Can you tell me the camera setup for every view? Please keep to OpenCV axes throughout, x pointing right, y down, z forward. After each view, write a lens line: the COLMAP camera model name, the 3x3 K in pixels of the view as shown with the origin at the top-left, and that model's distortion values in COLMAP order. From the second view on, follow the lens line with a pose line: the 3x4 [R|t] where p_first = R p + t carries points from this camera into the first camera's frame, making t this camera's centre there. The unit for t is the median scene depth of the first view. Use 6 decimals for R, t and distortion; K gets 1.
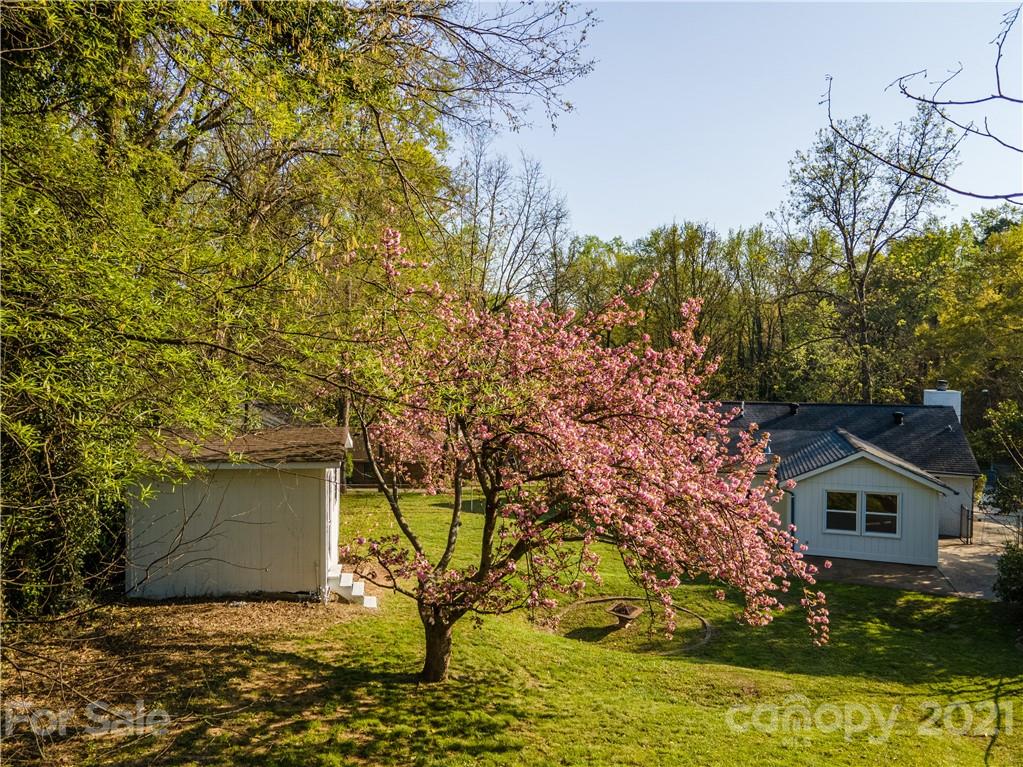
lens RADIAL K [[712.6, 0, 516.5], [0, 712.6, 381.8], [0, 0, 1]] dist [0.031053, 0.011672]
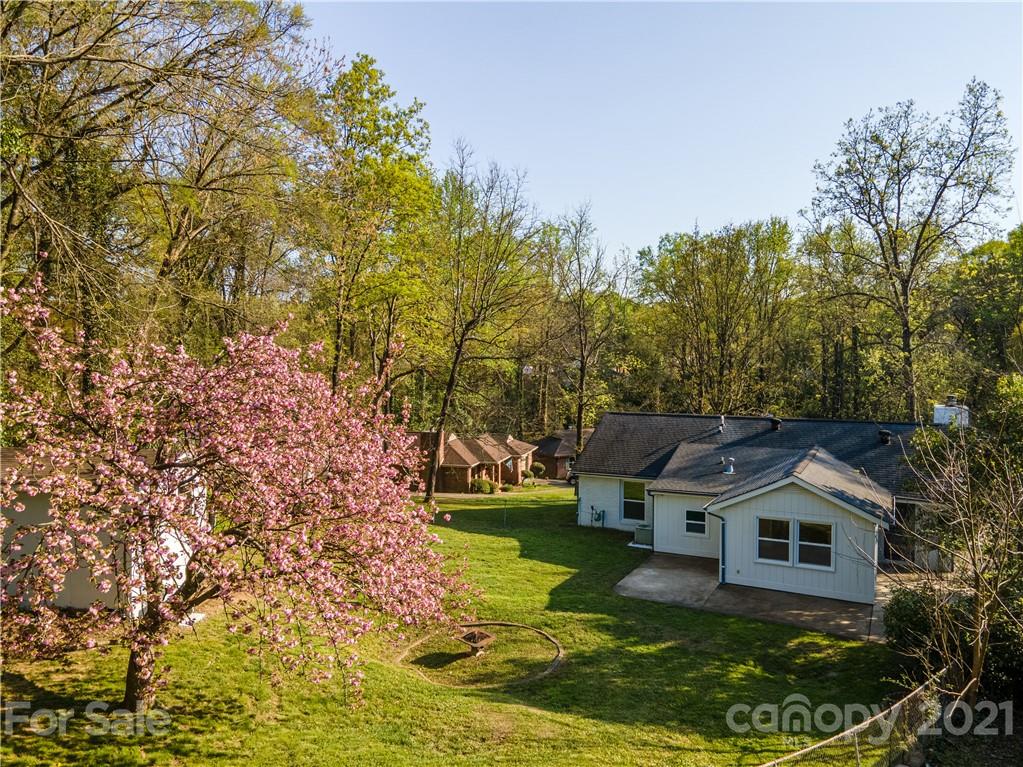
lens RADIAL K [[712.6, 0, 514.2], [0, 712.6, 384.6], [0, 0, 1]] dist [0.031053, 0.011672]
pose [[0.987832, 0.002475, -0.155507, 0.275730], [-0.001867, 0.999990, 0.004058, -0.025756], [0.155516, -0.003718, 0.987826, 0.029789]]
